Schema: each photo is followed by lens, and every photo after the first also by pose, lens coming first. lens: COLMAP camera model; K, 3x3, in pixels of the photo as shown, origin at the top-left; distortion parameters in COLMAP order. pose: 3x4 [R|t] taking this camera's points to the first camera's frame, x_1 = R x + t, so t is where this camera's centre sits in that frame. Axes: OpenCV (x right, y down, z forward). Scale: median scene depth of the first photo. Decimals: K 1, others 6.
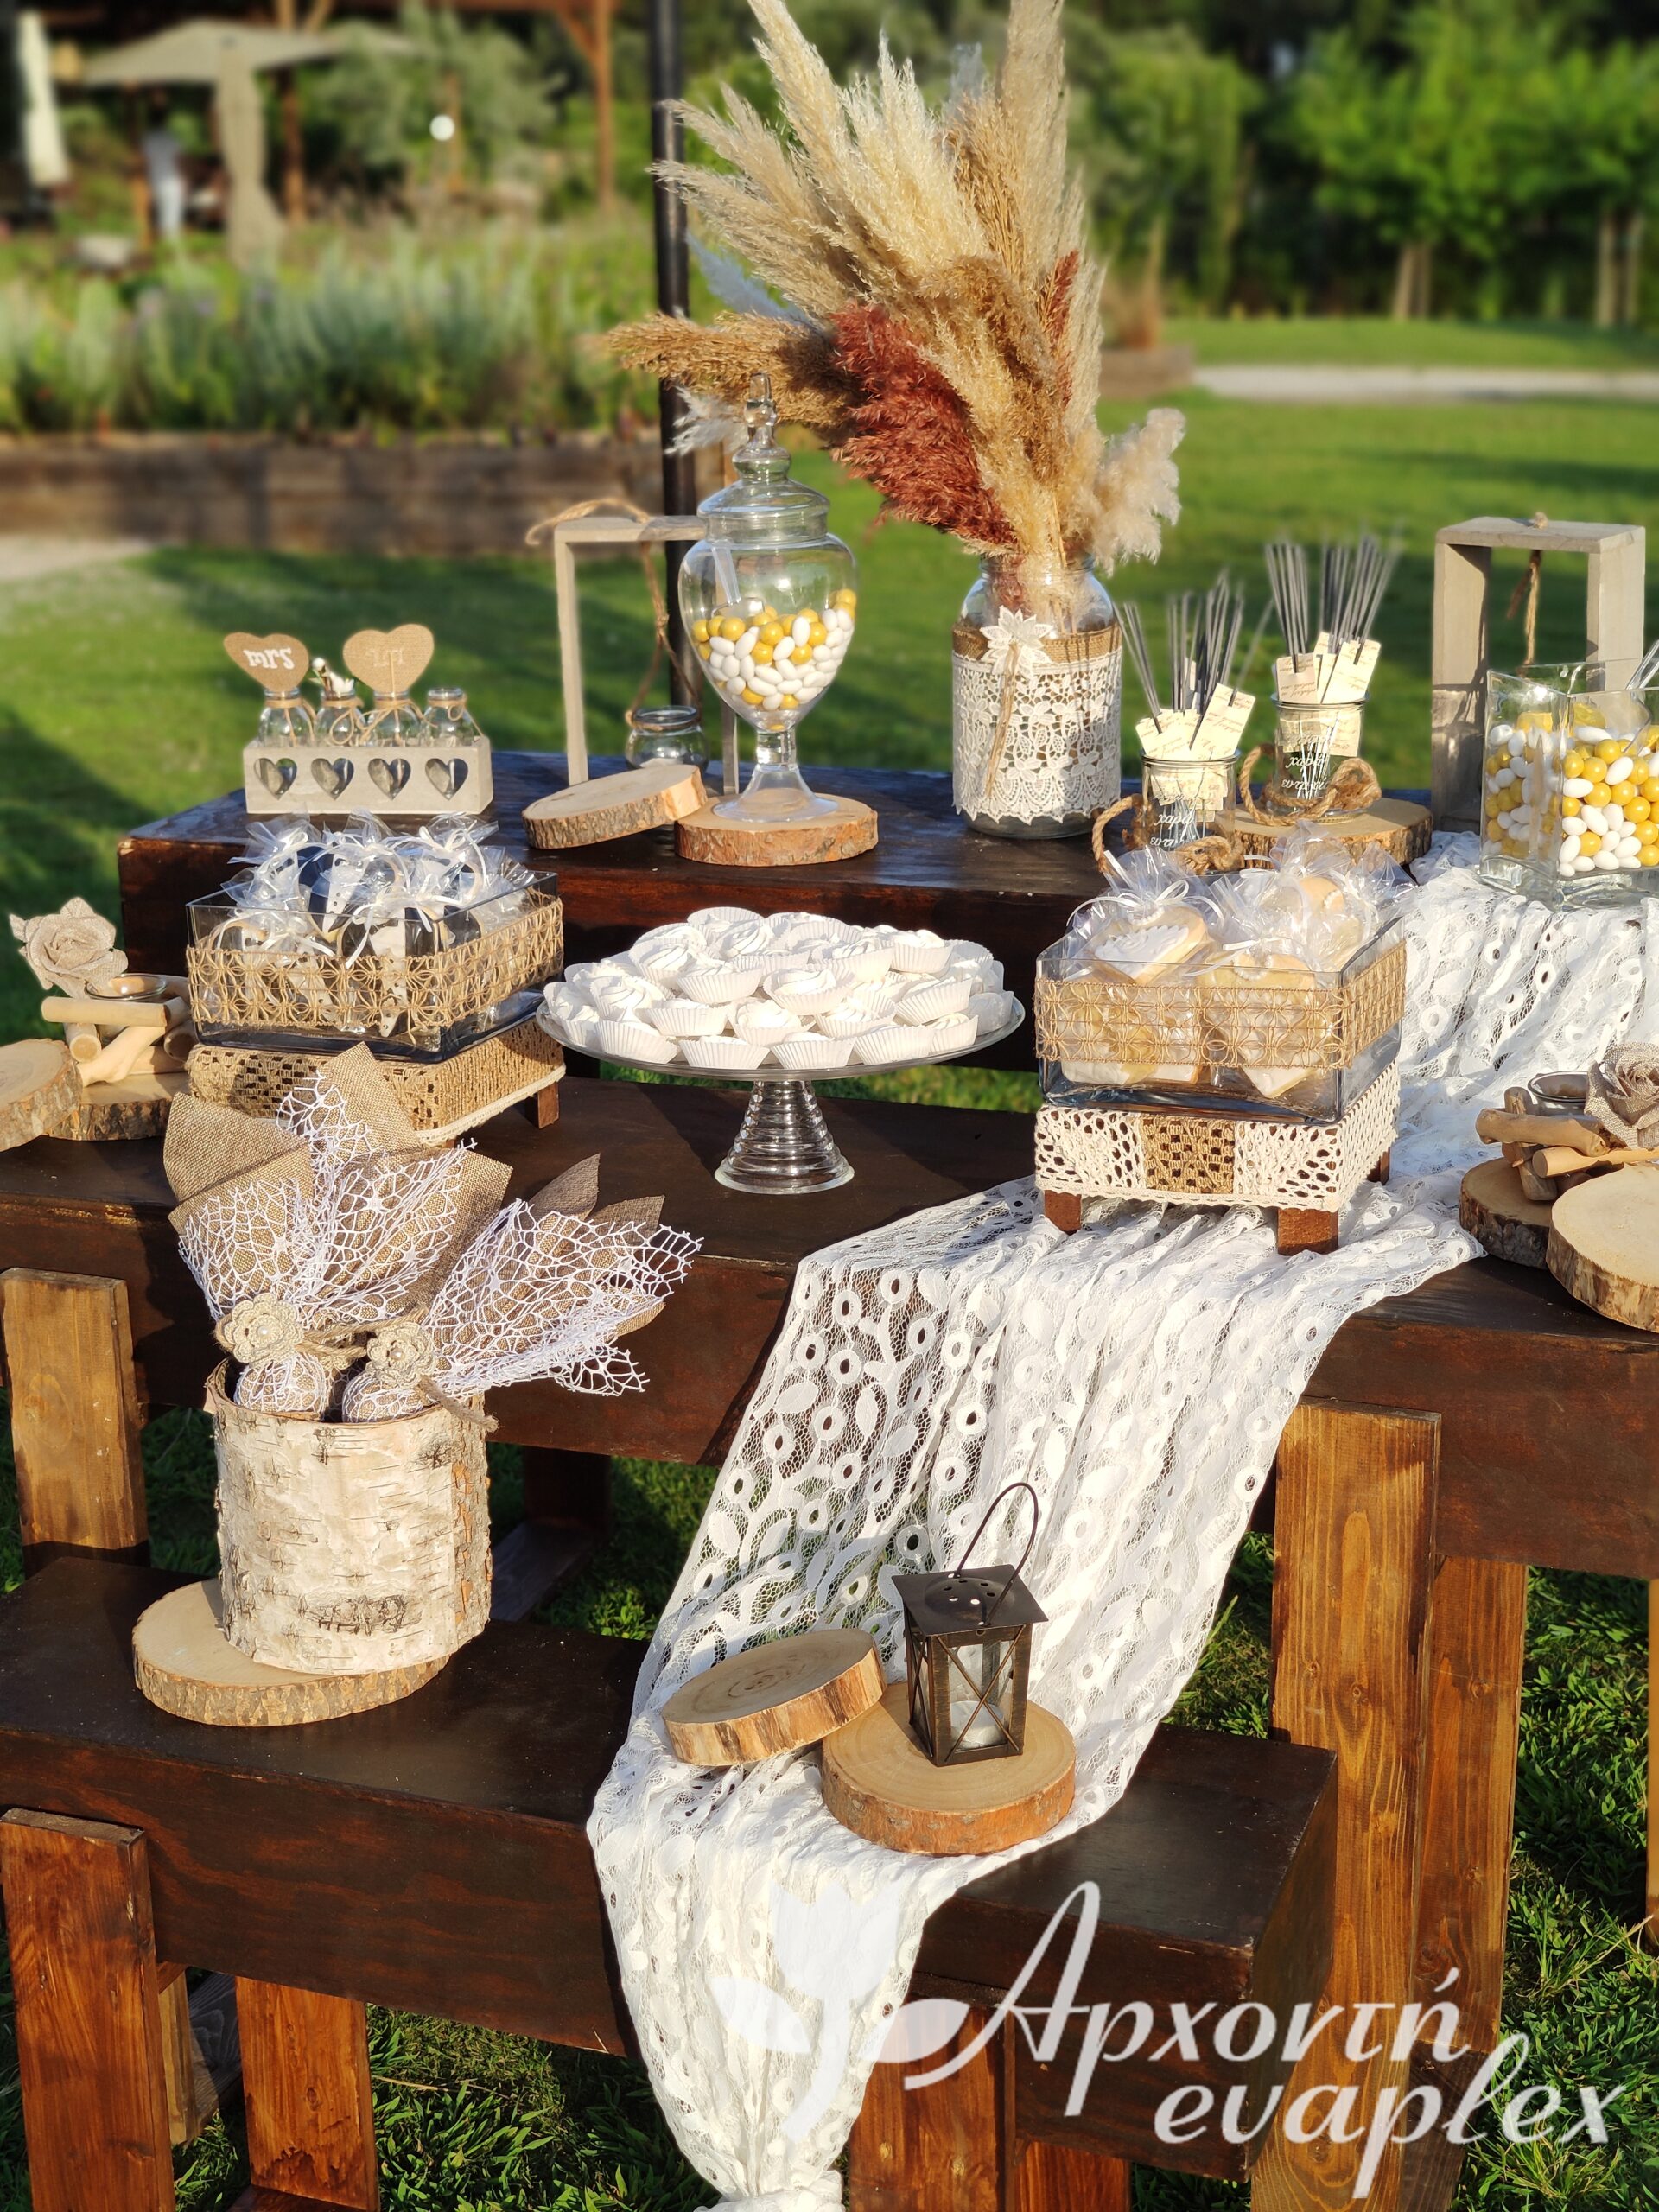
lens RADIAL K [[3218.5, 0, 844.6], [0, 3218.5, 1153.0], [0, 0, 1]] dist [0.246367, -1.147391]
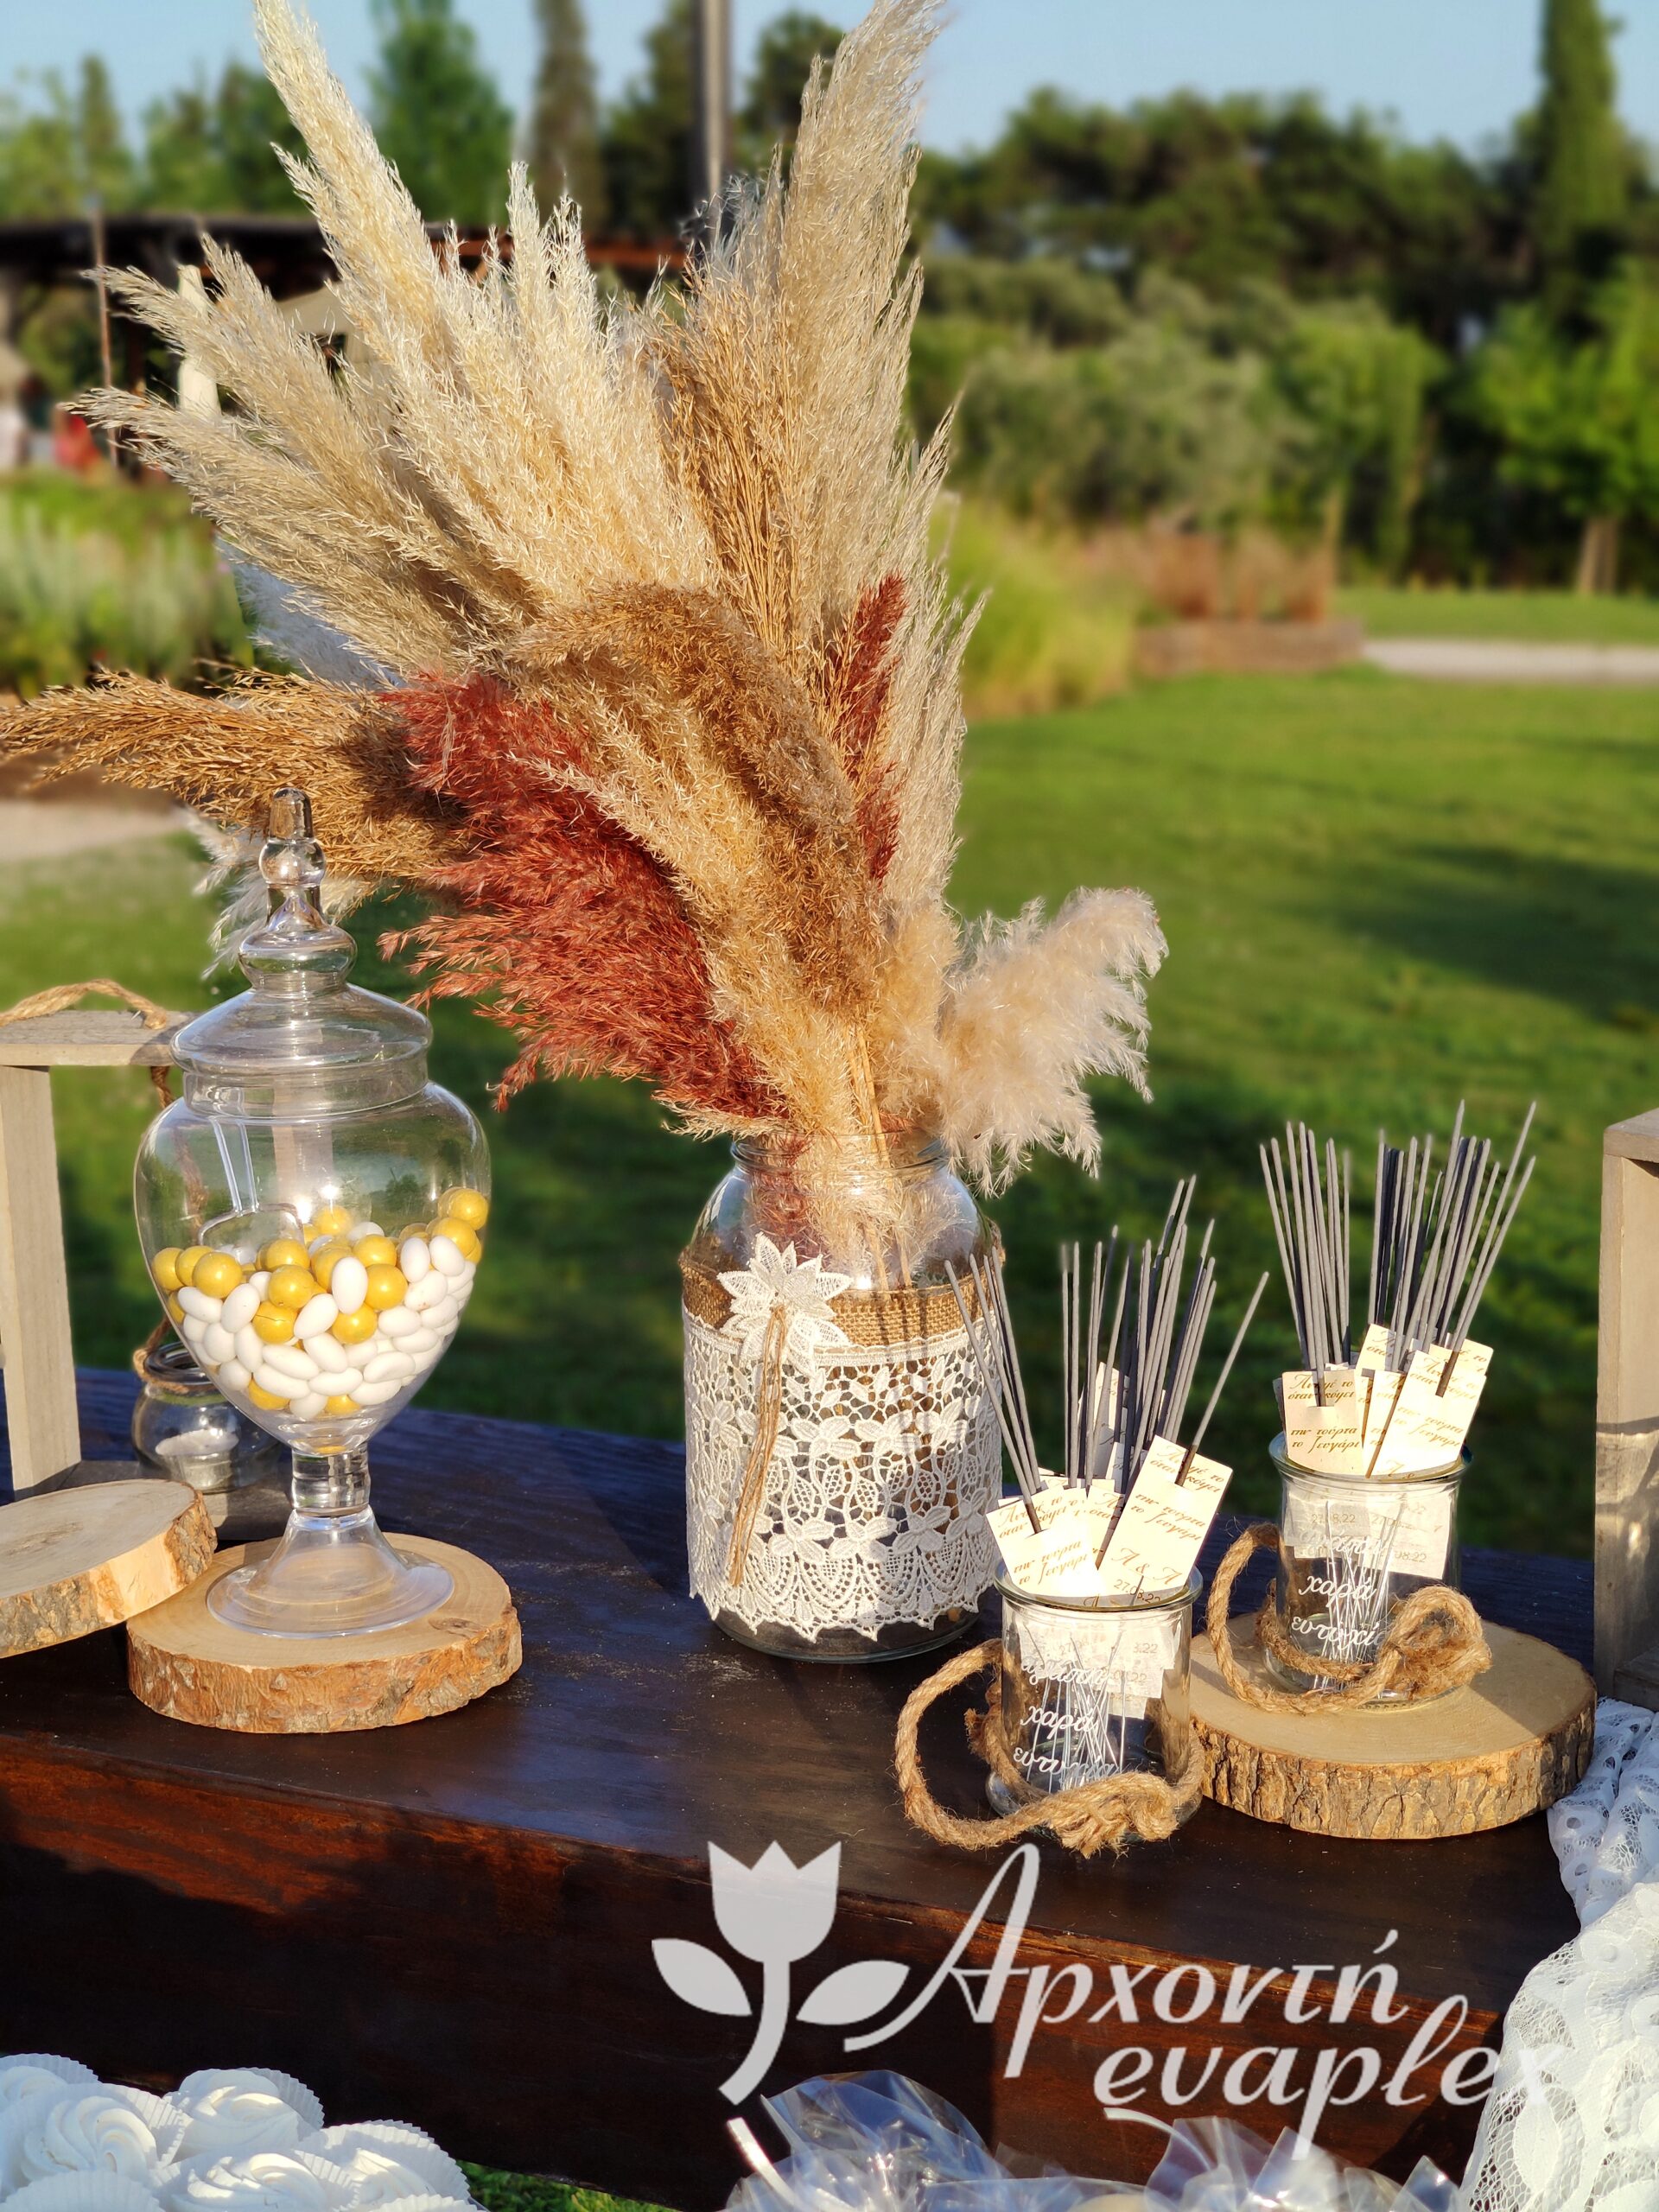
lens RADIAL K [[3272.5, 0, 859.0], [0, 3272.5, 1109.2], [0, 0, 1]] dist [0.192723, -1.131432]
pose [[0.998519, 0.027302, -0.047062, 0.091775], [-0.031437, 0.995493, -0.089472, -0.147399], [0.044407, 0.090819, 0.994877, 0.494721]]
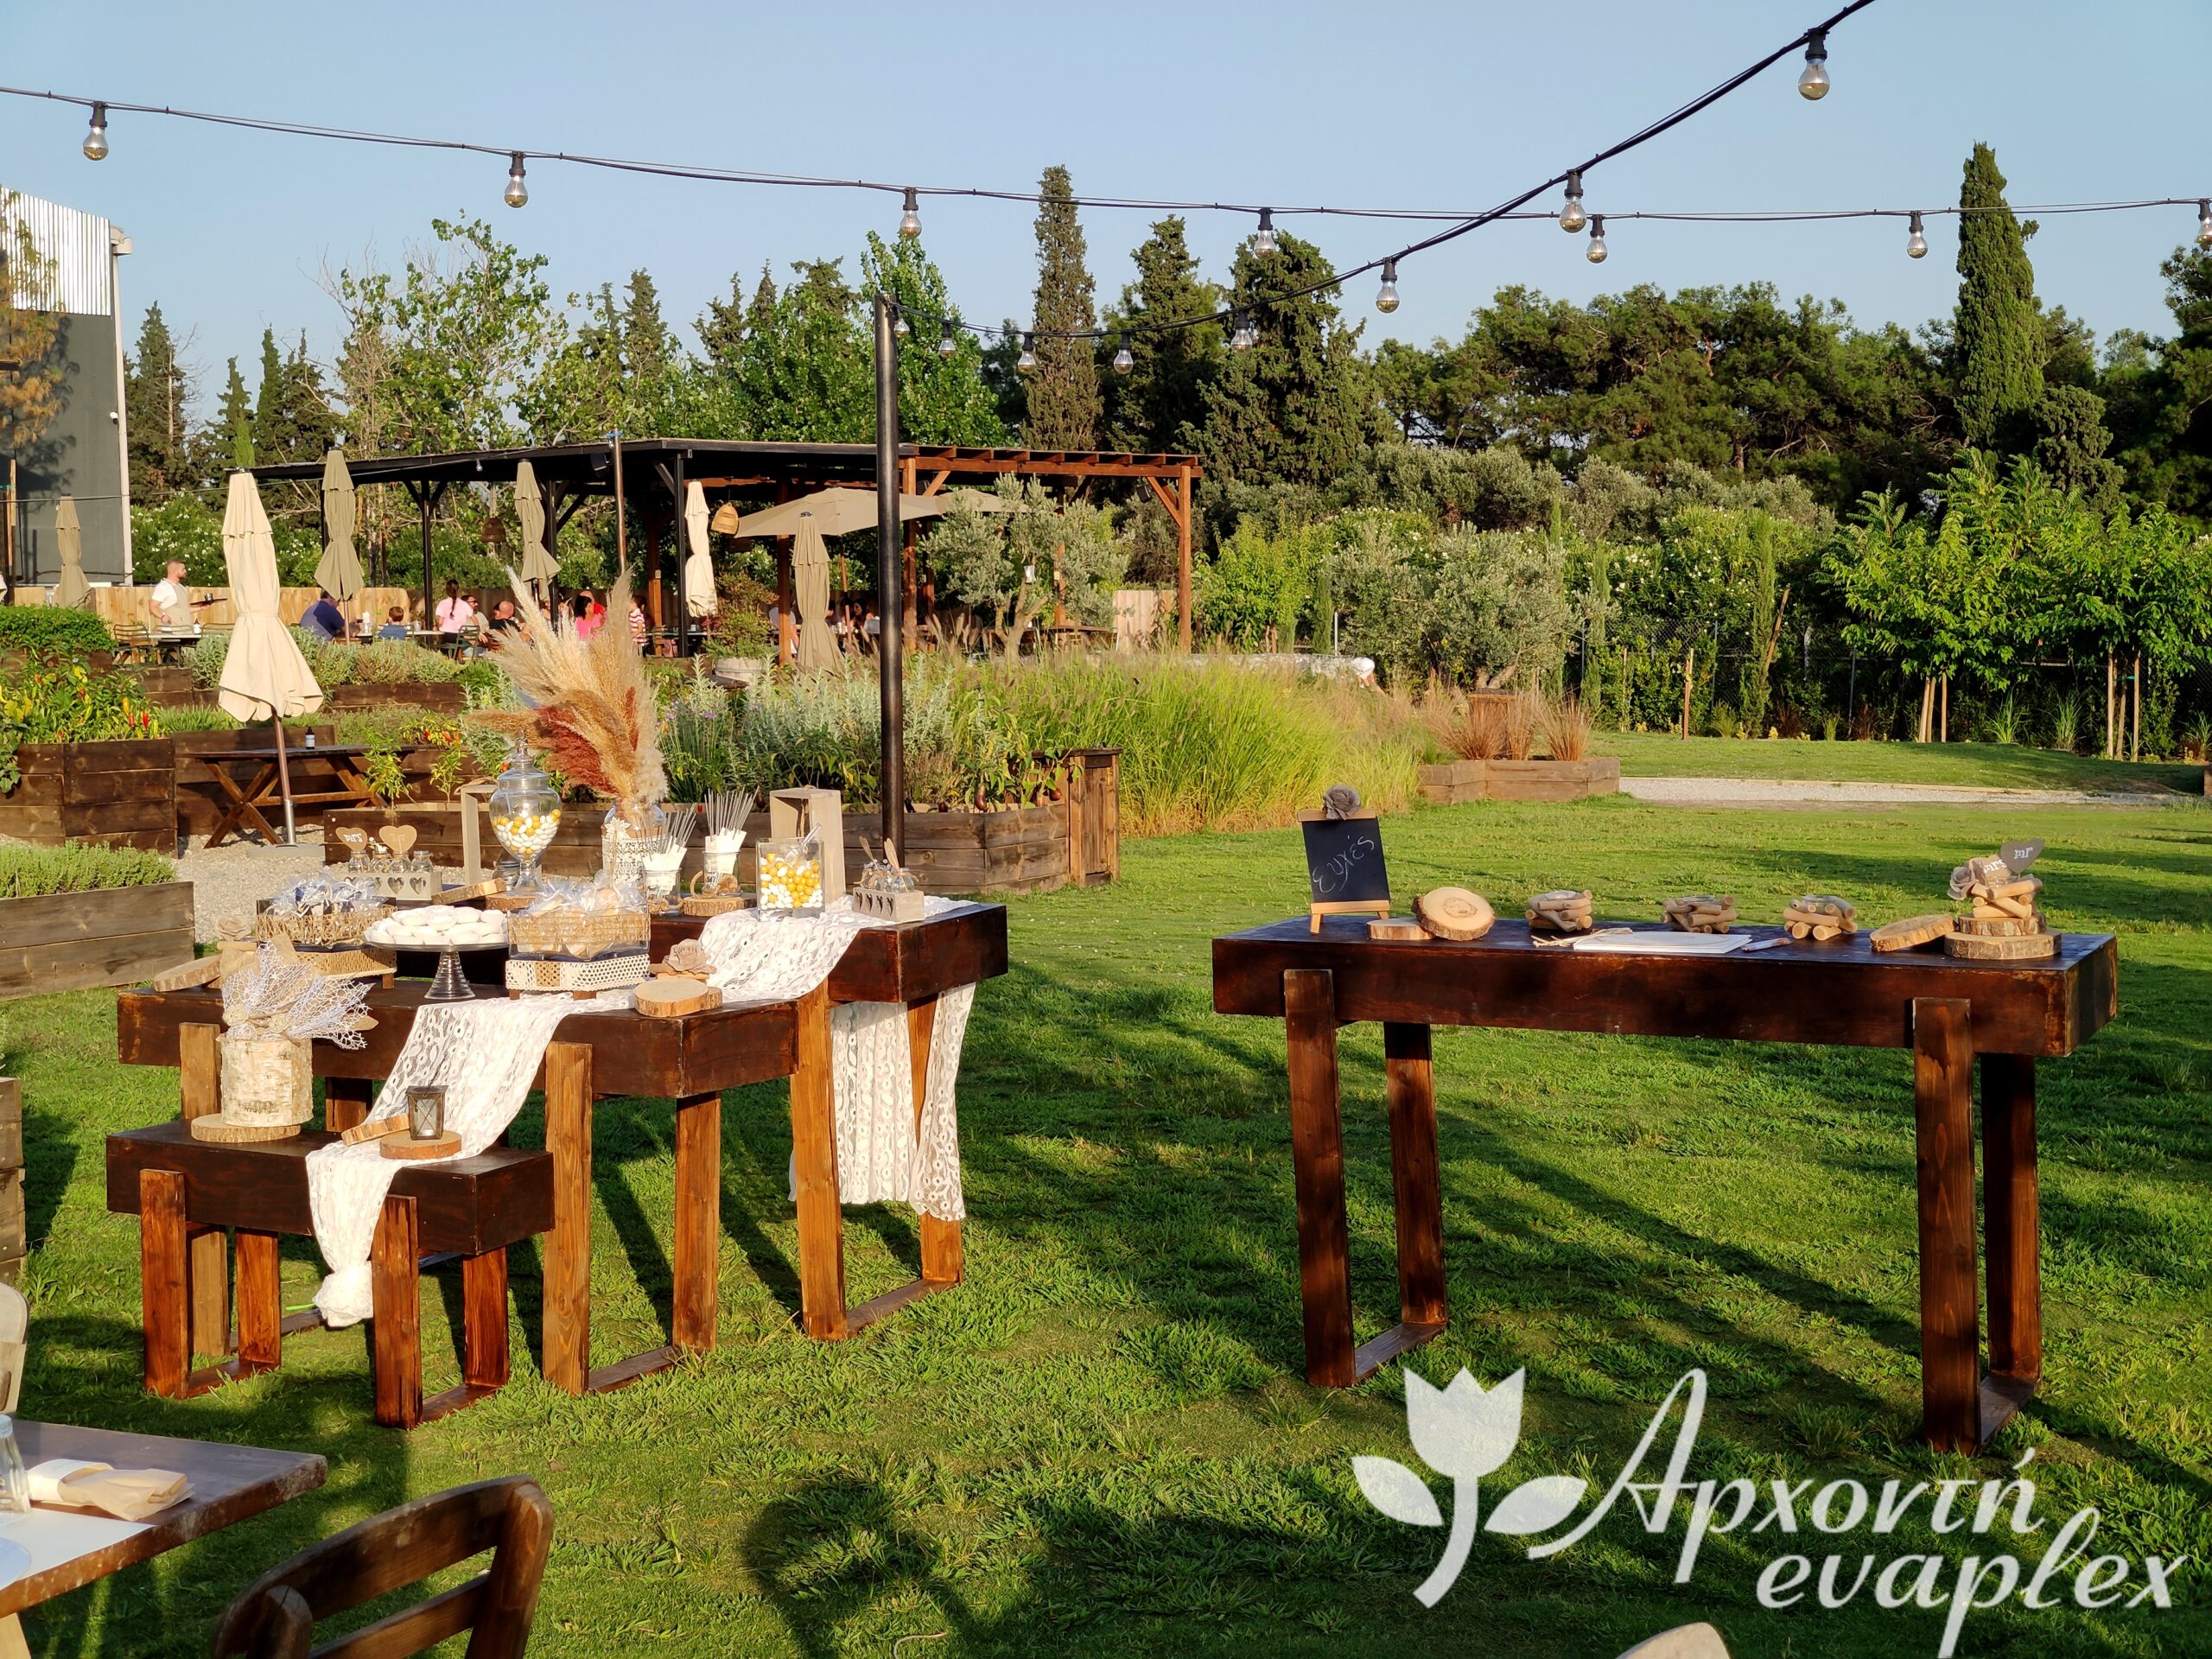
lens RADIAL K [[3218.5, 0, 1106.0], [0, 3218.5, 829.5], [0, 0, 1]] dist [0.246367, -1.147391]
pose [[0.991100, 0.018976, -0.131762, 0.809952], [-0.047485, 0.975073, -0.216745, 0.397546], [0.124364, 0.221073, 0.967295, -1.506159]]
